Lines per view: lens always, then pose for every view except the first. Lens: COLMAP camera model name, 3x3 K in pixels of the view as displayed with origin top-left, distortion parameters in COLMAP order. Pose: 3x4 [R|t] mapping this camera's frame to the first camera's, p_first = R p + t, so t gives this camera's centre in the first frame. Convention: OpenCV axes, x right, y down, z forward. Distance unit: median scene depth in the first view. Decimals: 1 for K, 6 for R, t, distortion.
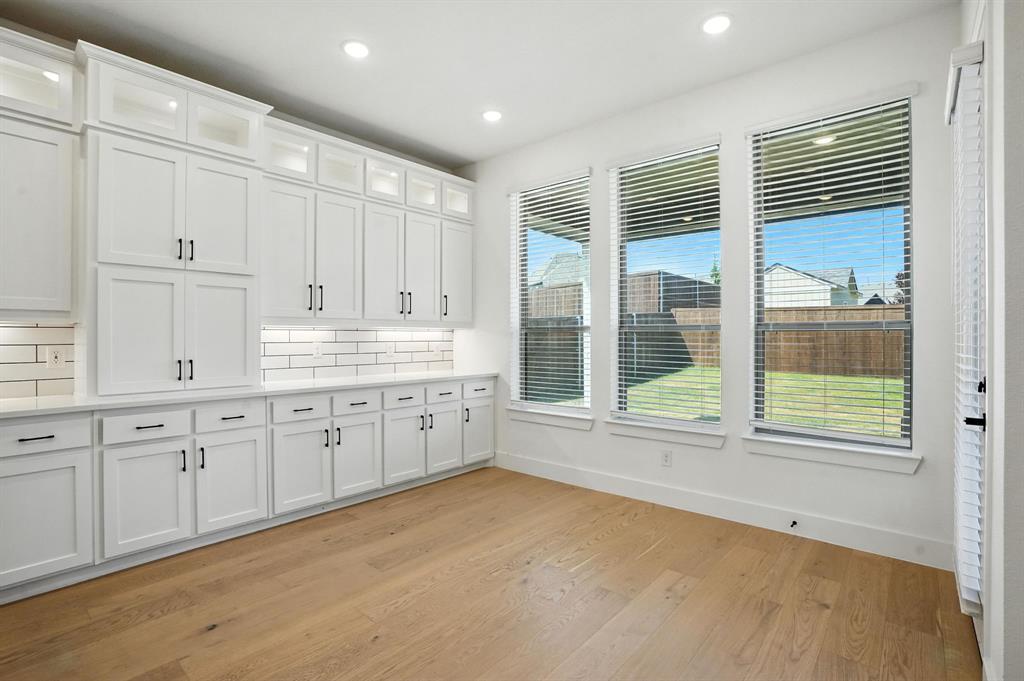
lens RADIAL K [[481.3, 0, 520.1], [0, 481.3, 335.6], [0, 0, 1]] dist [-0.046917, 0.012833]
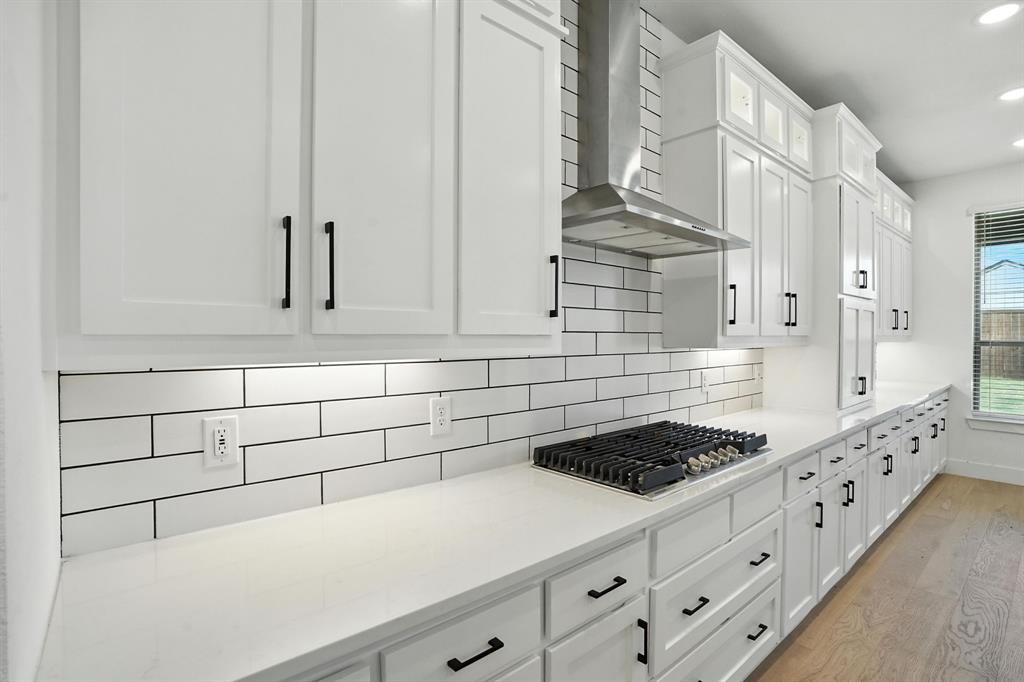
lens RADIAL K [[481.3, 0, 511.9], [0, 481.3, 343.9], [0, 0, 1]] dist [-0.046917, 0.012833]
pose [[0.987061, -0.000143, -0.160343, -1.276516], [0.002634, 0.999879, 0.015326, -0.044082], [0.160321, -0.015550, 0.986942, -0.236592]]
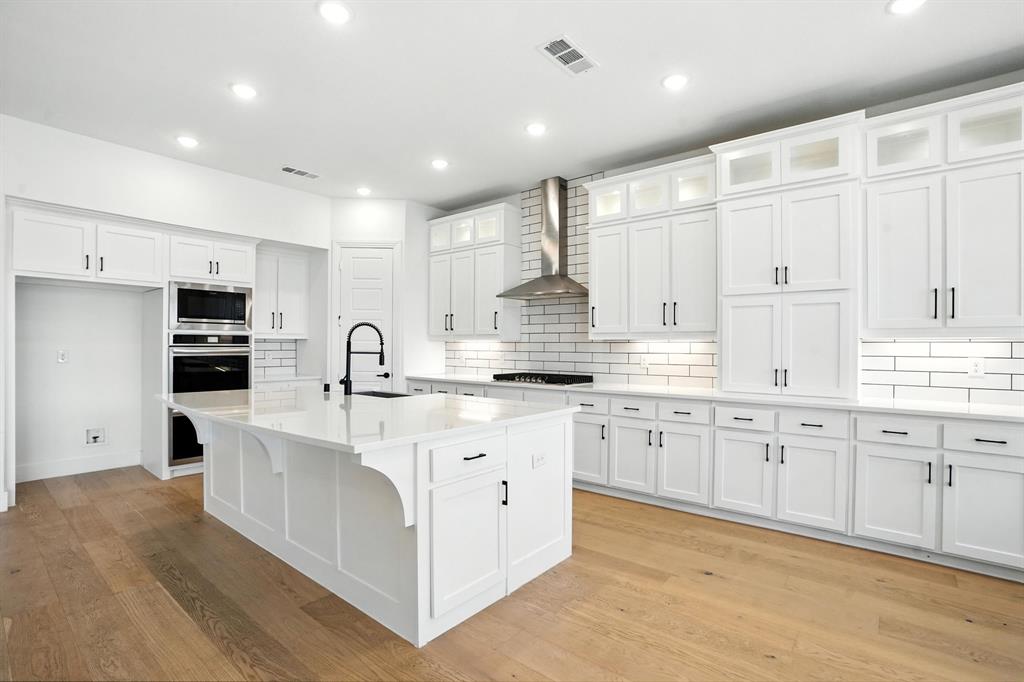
lens RADIAL K [[481.3, 0, 517.4], [0, 481.3, 346.2], [0, 0, 1]] dist [-0.046917, 0.012833]
pose [[0.028846, 0.001428, -0.999583, 0.429692], [-0.003514, 0.999993, 0.001328, -0.004756], [0.999578, 0.003474, 0.028850, 0.288358]]
